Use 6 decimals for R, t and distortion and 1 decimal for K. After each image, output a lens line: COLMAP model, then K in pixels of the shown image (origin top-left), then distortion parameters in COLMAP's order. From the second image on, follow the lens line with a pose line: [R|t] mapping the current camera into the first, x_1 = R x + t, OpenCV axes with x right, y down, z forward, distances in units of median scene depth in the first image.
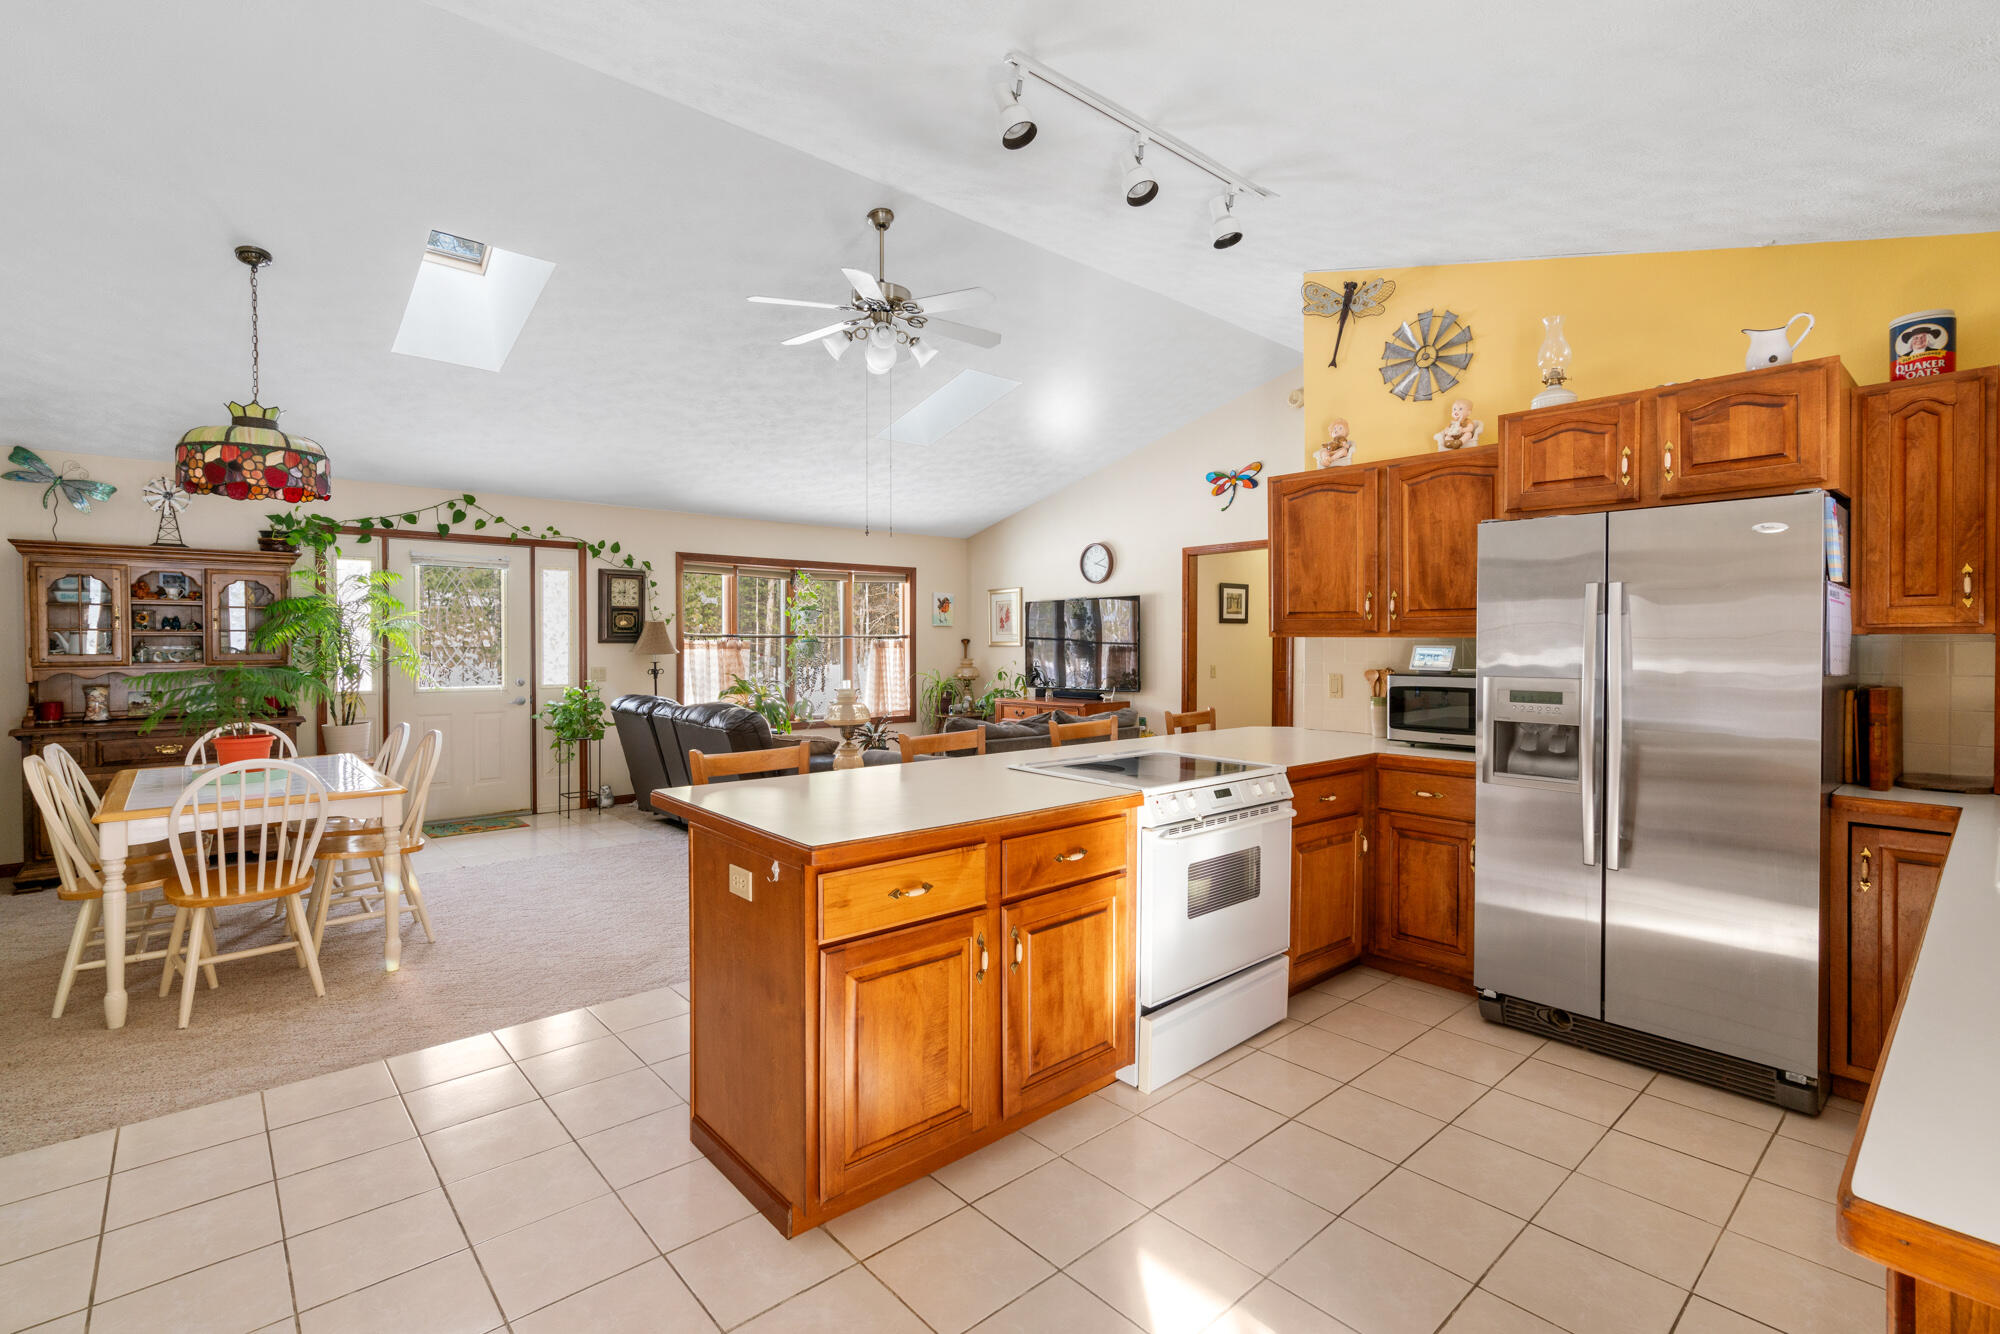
lens RADIAL K [[908.9, 0, 1009.5], [0, 908.9, 648.9], [0, 0, 1]] dist [-0.002316, 0.000391]
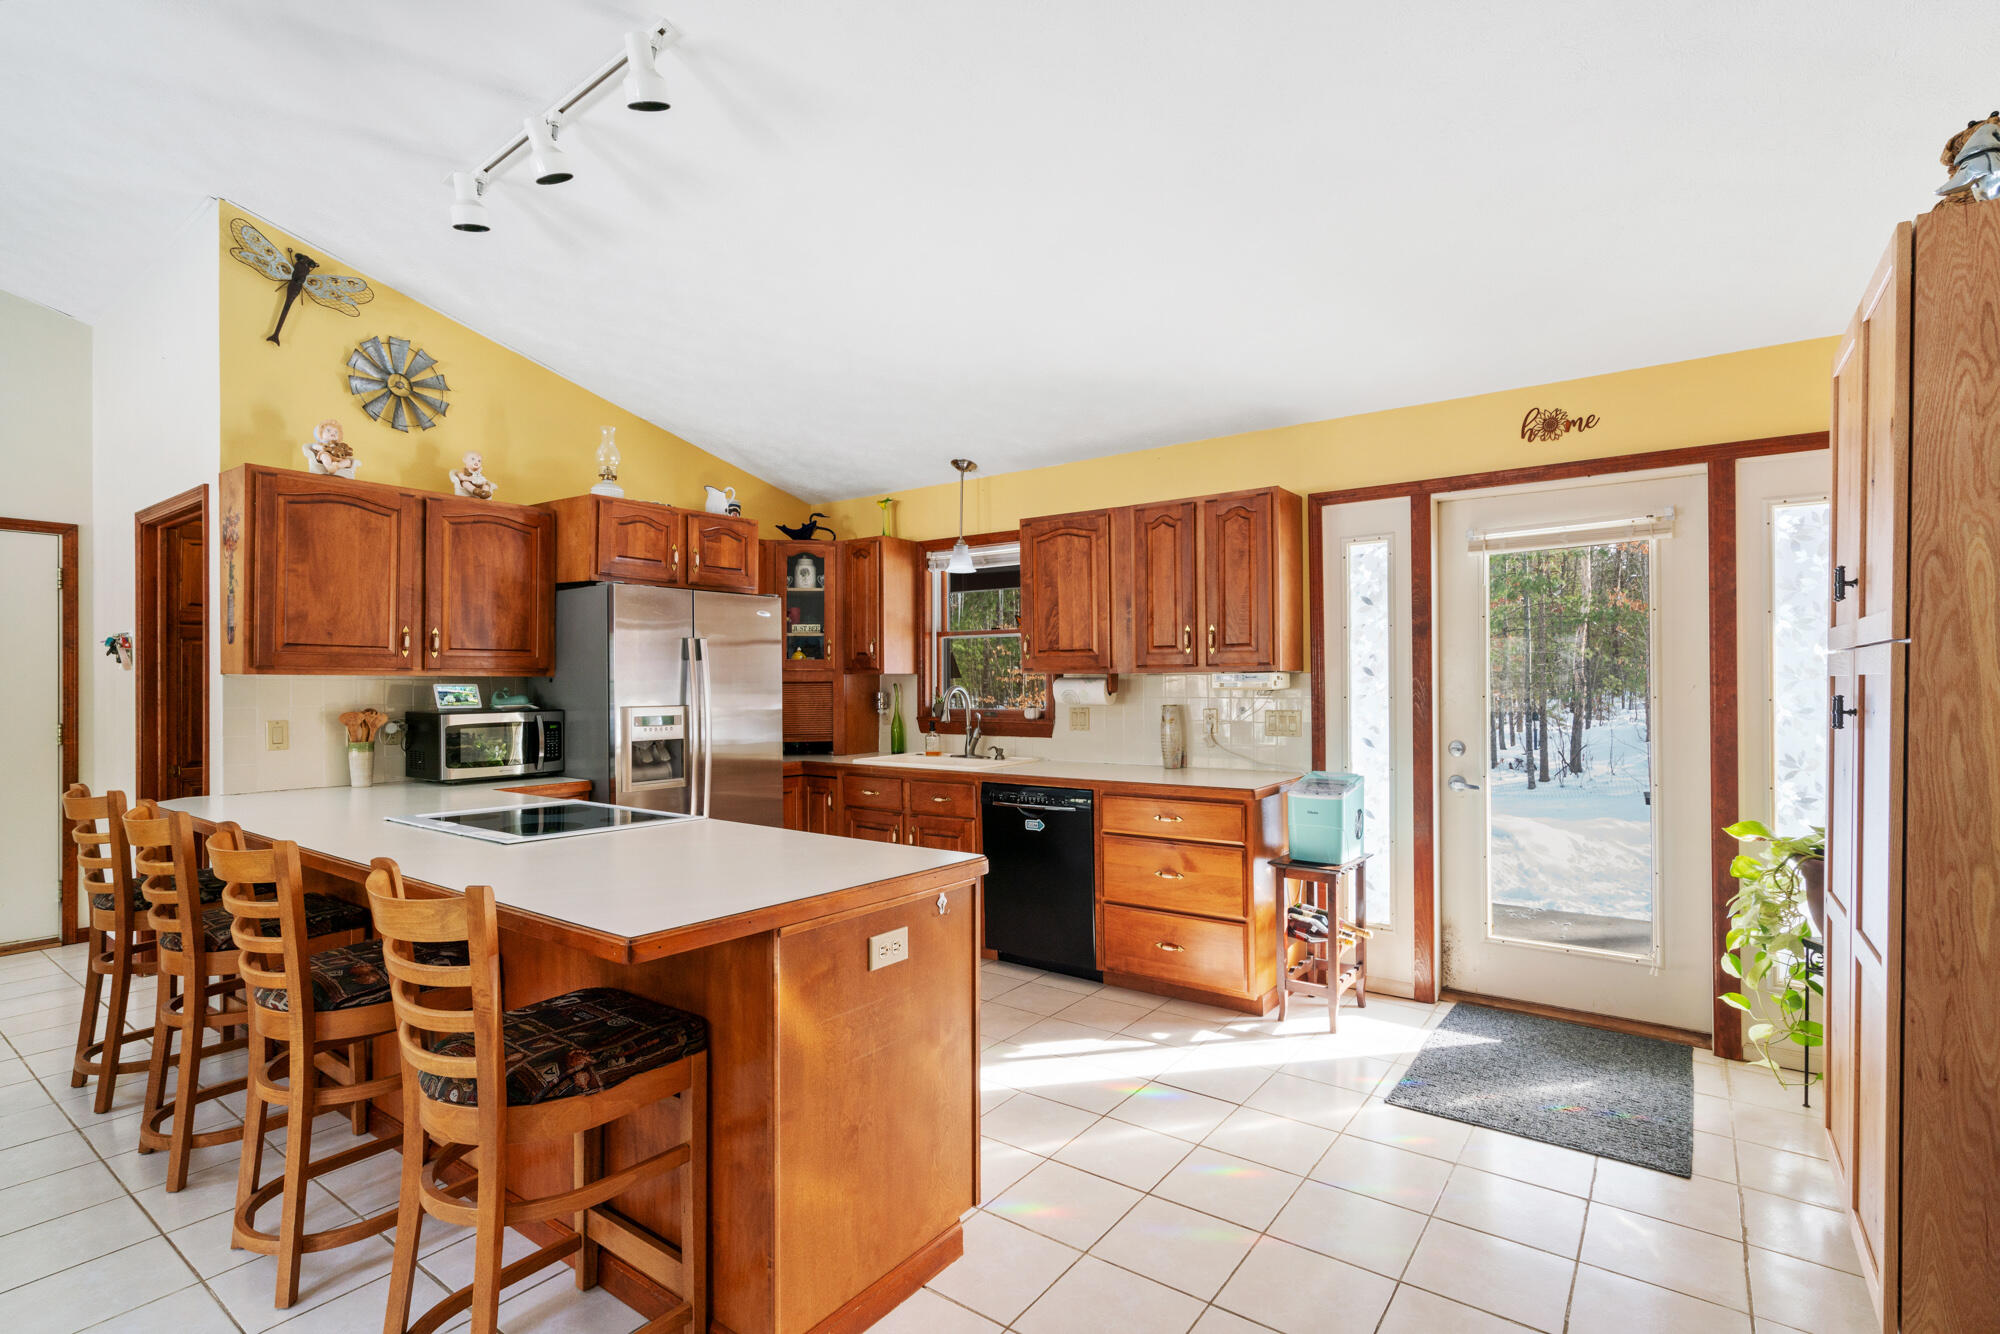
lens RADIAL K [[943.9, 0, 1001.7], [0, 943.9, 670.1], [0, 0, 1]] dist [0.001127, -0.000092]
pose [[-0.202287, 0.014629, 0.979217, -0.461667], [0.014222, 0.999827, -0.011999, 0.001435], [-0.979223, 0.011500, -0.202460, 0.411726]]
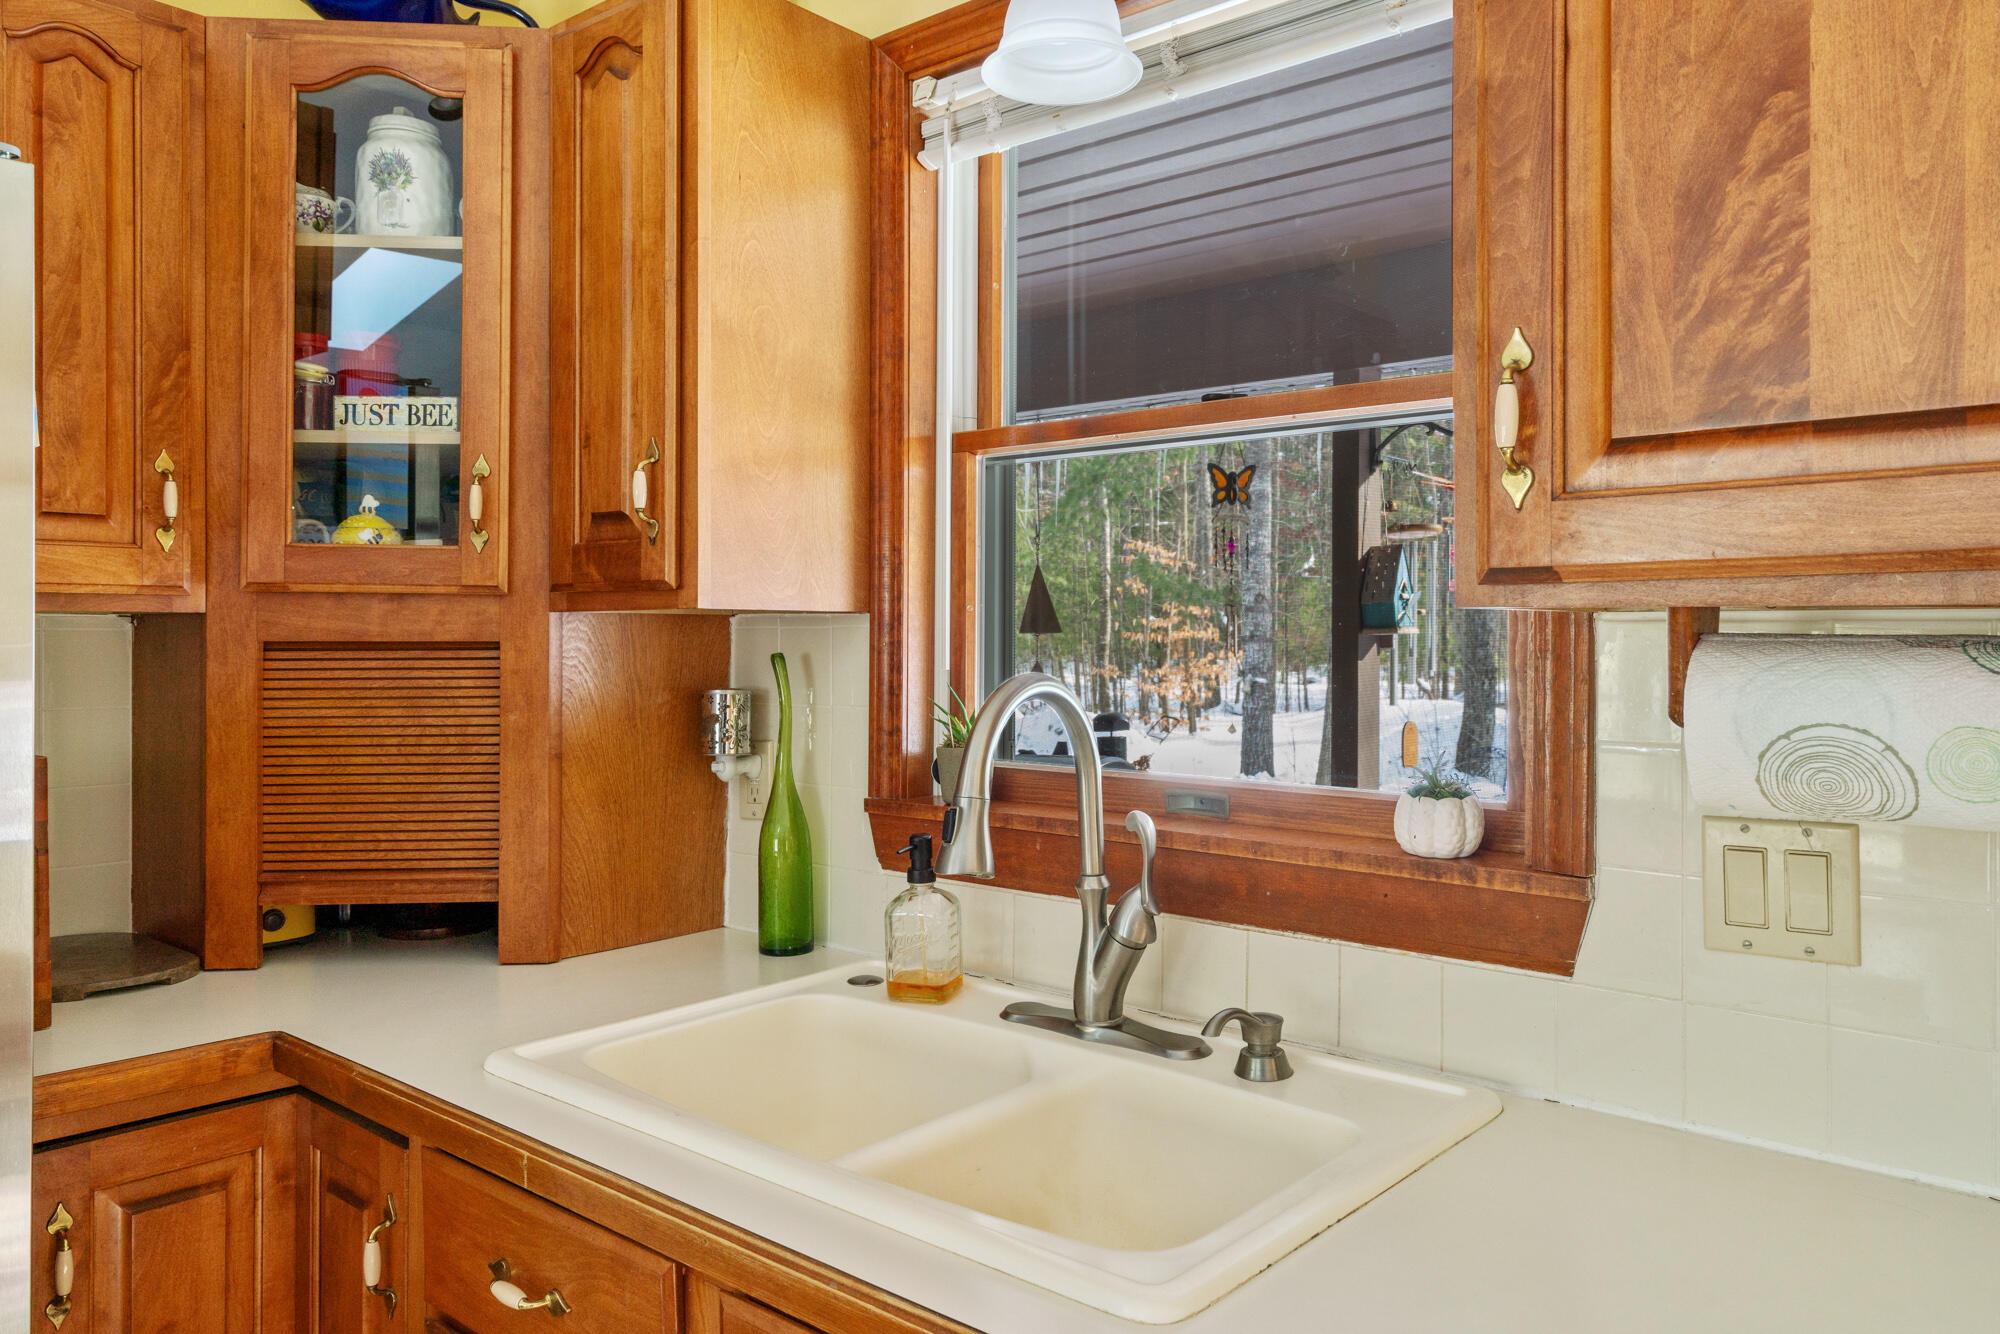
lens RADIAL K [[1417.0, 0, 1013.0], [0, 1417.0, 641.5], [0, 0, 1]] dist [0.008627, 0.002538]
pose [[-0.125881, -0.000223, 0.992045, 0.151929], [0.004841, 0.999988, 0.000839, -0.000673], [-0.992034, 0.004908, -0.125879, 0.311554]]
